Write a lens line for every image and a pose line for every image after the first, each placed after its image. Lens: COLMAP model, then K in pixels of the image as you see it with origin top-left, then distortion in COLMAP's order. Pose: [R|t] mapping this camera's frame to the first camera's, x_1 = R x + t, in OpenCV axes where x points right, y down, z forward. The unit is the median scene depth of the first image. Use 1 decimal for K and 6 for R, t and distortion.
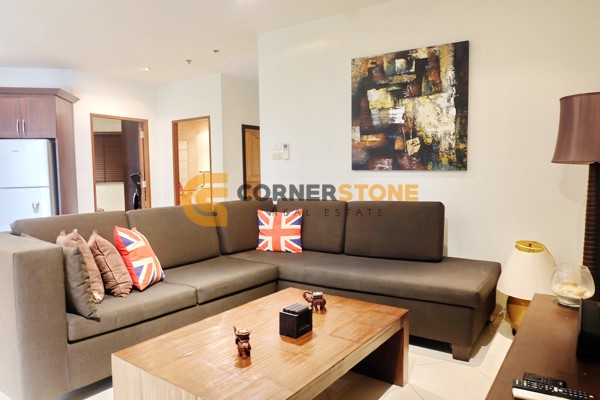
lens RADIAL K [[409.1, 0, 302.7], [0, 409.1, 197.4], [0, 0, 1]] dist [-0.077441, 0.085477]
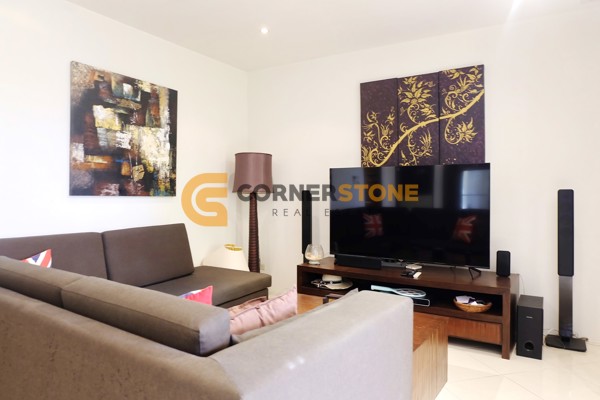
lens RADIAL K [[409.1, 0, 302.7], [0, 409.1, 197.4], [0, 0, 1]] dist [-0.077441, 0.085477]
pose [[-0.020563, 0.004909, 0.999777, -0.749255], [0.063000, 0.998007, -0.003605, -0.033358], [-0.997802, 0.062912, -0.020831, 0.602189]]
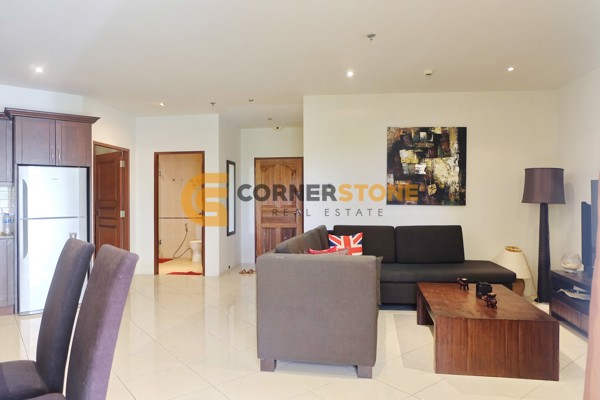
lens RADIAL K [[409.1, 0, 302.7], [0, 409.1, 197.4], [0, 0, 1]] dist [-0.077441, 0.085477]
pose [[0.891808, 0.016440, 0.452116, -0.842991], [0.015104, 0.997701, -0.066071, -0.002195], [-0.452162, 0.065751, 0.889509, -0.138112]]
